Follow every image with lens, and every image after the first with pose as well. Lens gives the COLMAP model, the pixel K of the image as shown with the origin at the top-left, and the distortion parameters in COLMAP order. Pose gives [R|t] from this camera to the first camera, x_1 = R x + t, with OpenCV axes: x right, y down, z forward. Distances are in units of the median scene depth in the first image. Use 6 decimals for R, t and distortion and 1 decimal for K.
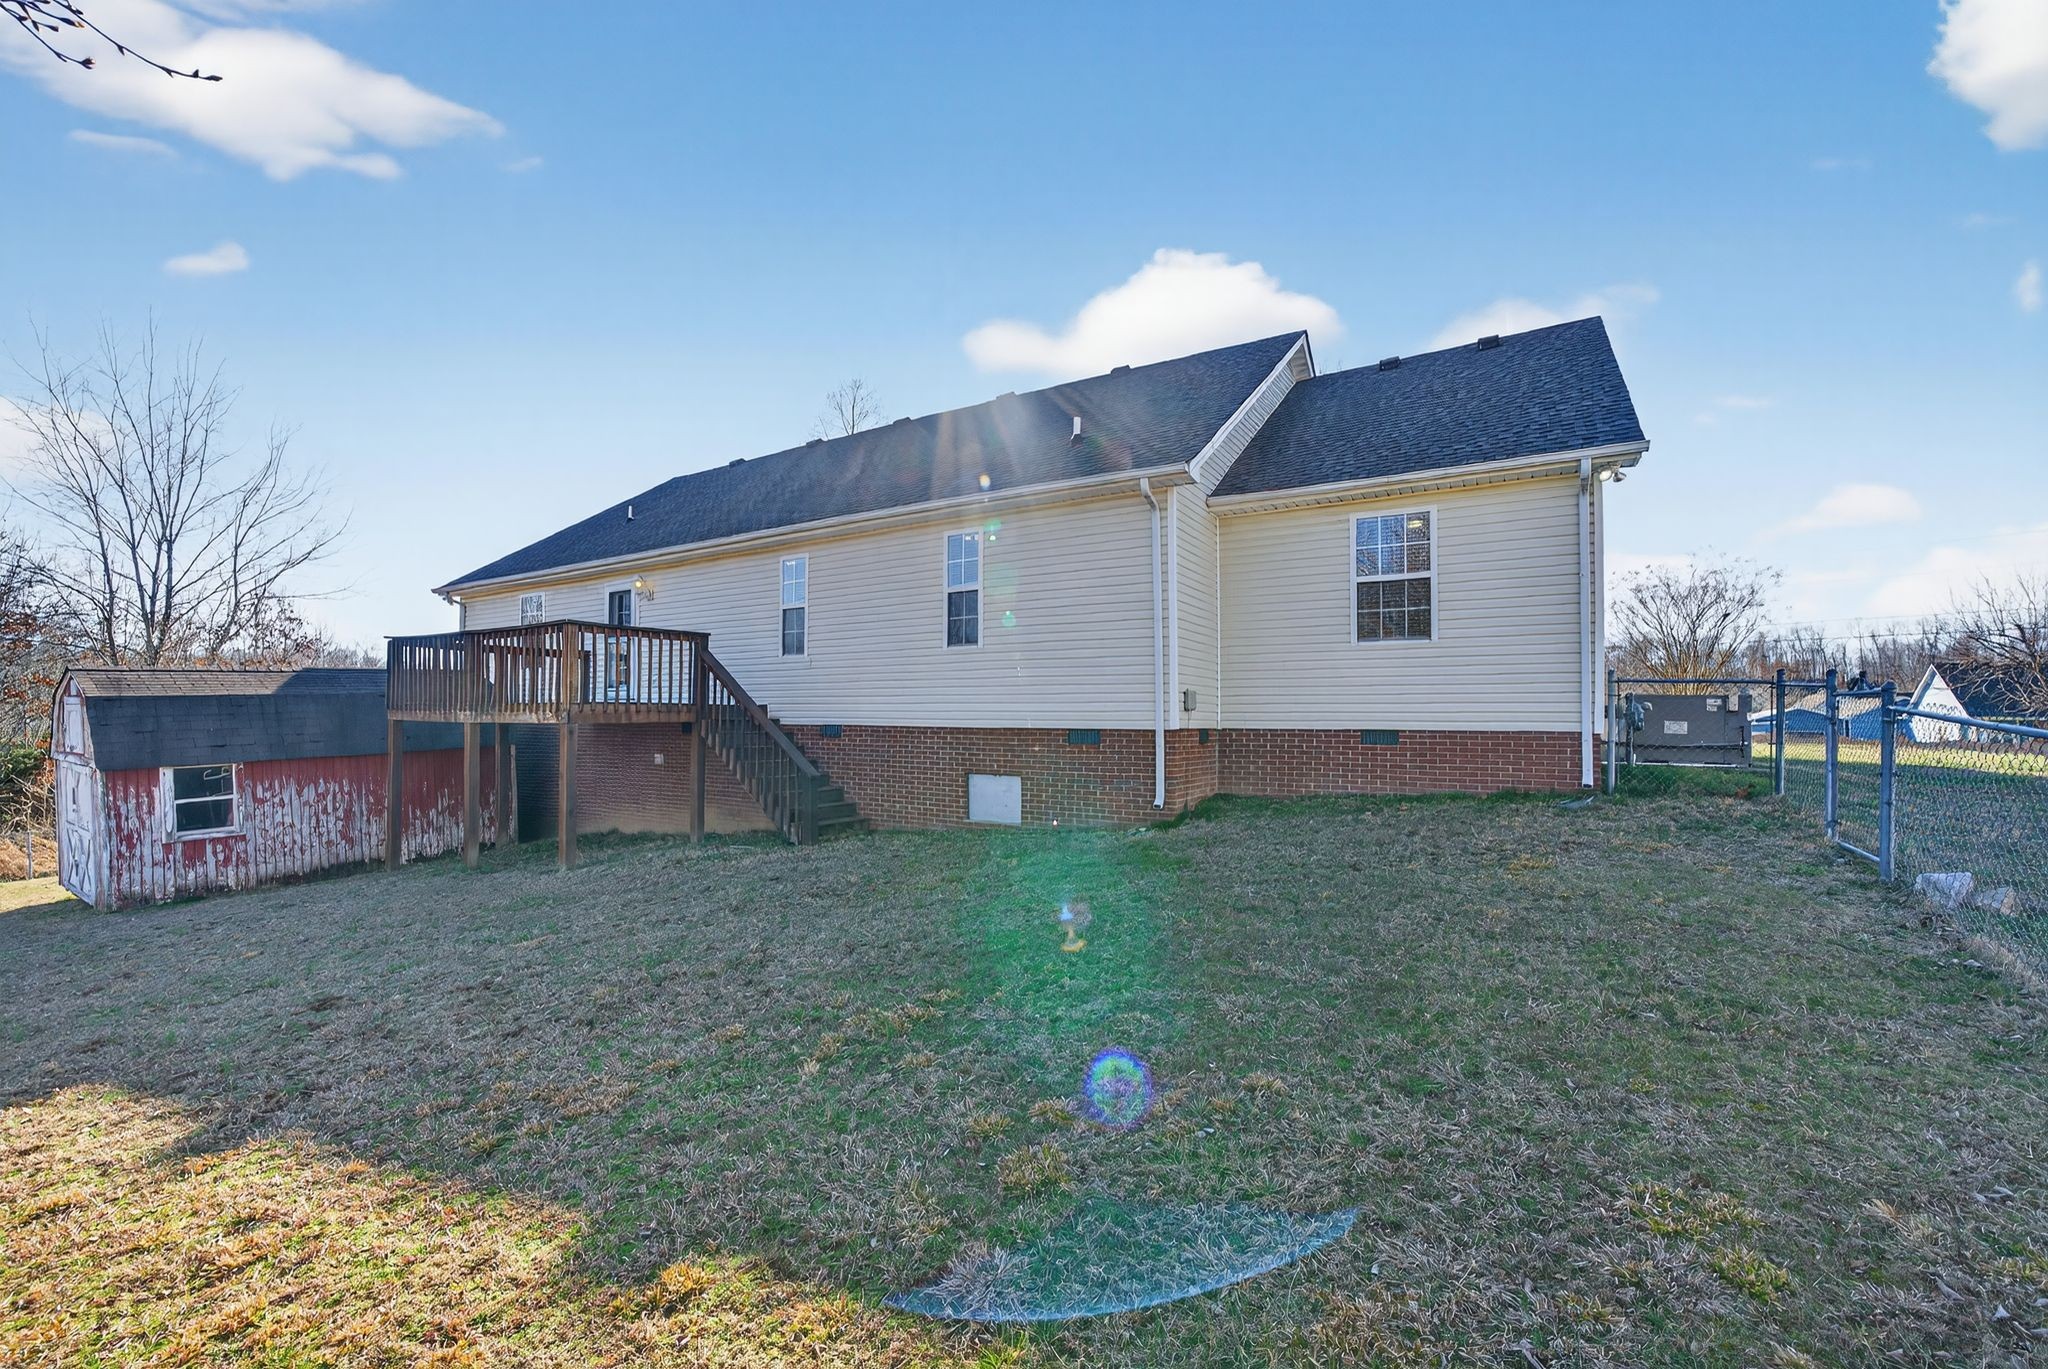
lens RADIAL K [[783.6, 0, 1023.2], [0, 783.6, 724.3], [0, 0, 1]] dist [-0.000040, 0.000001]
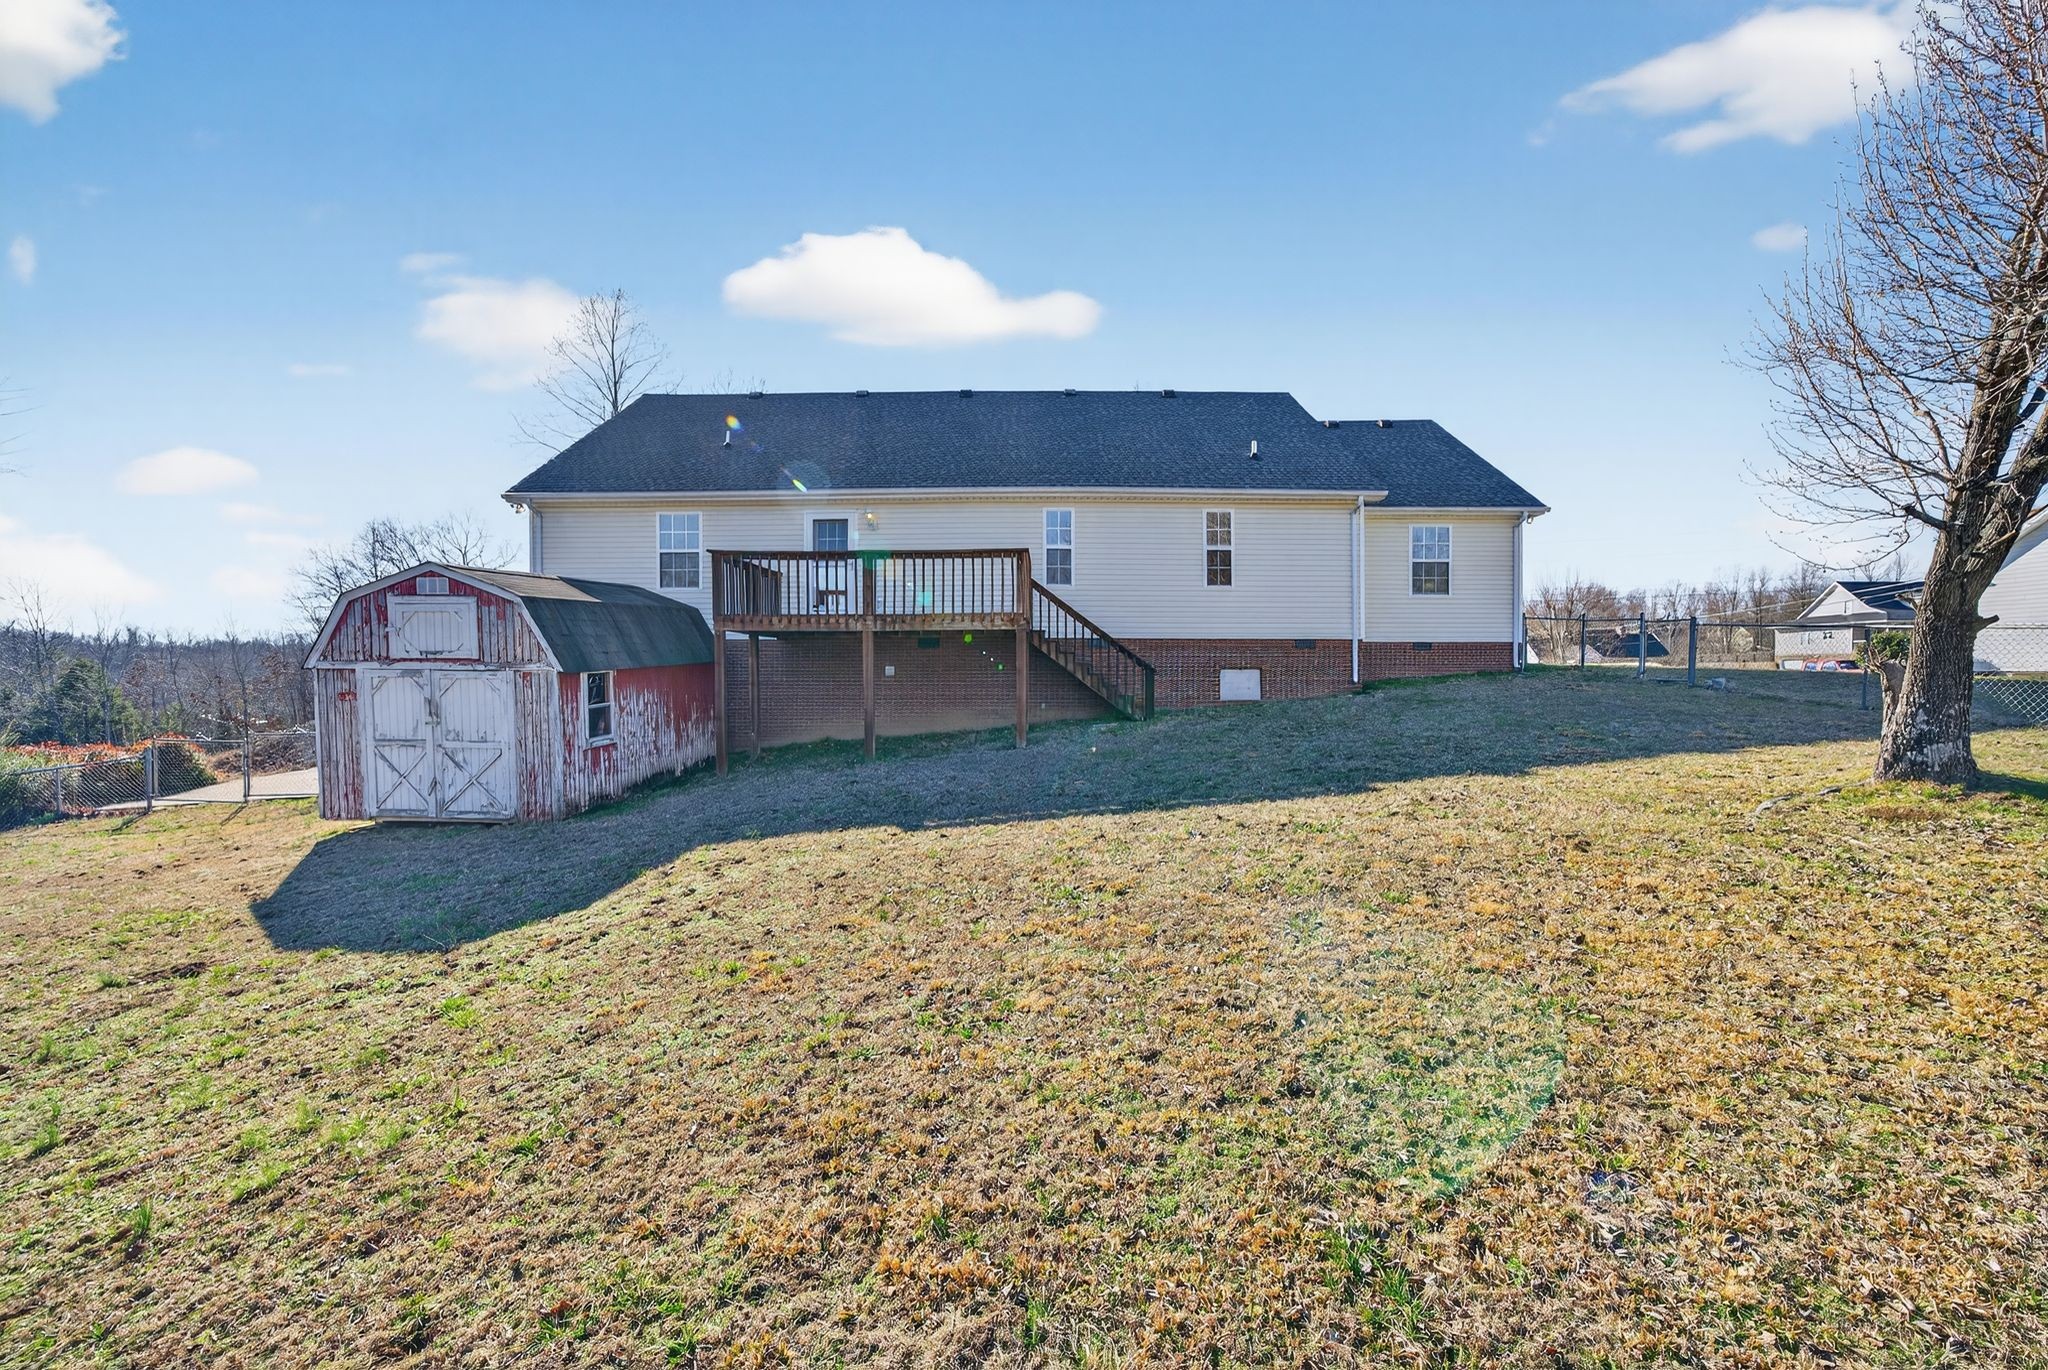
lens RADIAL K [[754.3, 0, 1017.7], [0, 754.3, 680.5], [0, 0, 1]] dist [-0.002549, -0.000085]
pose [[0.869267, -0.015040, 0.494113, -1.159441], [0.002746, 0.999669, 0.025598, 0.046591], [-0.494335, -0.020894, 0.869021, -0.088778]]
